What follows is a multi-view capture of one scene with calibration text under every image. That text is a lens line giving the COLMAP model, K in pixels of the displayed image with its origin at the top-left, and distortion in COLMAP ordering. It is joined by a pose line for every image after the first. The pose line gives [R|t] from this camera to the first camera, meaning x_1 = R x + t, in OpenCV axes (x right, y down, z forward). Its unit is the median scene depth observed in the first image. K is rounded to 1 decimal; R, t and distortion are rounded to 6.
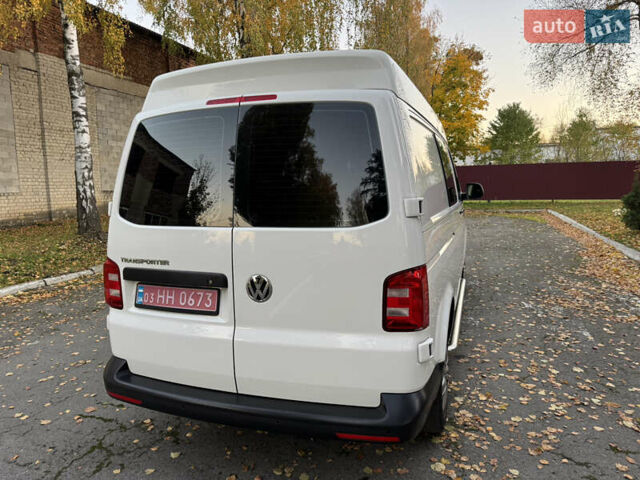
lens RADIAL K [[448.9, 0, 321.8], [0, 448.9, 242.4], [0, 0, 1]] dist [0.045881, -0.051210]
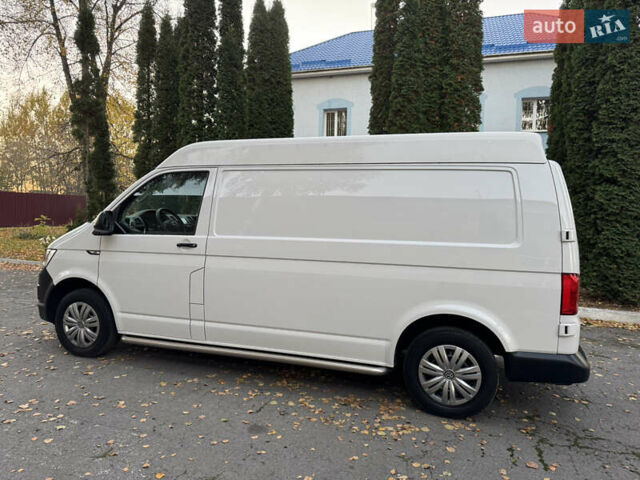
lens RADIAL K [[448.9, 0, 317.0], [0, 448.9, 244.5], [0, 0, 1]] dist [0.045881, -0.051210]
pose [[-0.020982, -0.043314, 0.998841, -1.759622], [0.102389, 0.993715, 0.045242, -0.183857], [-0.994523, 0.103220, -0.016415, 1.784892]]
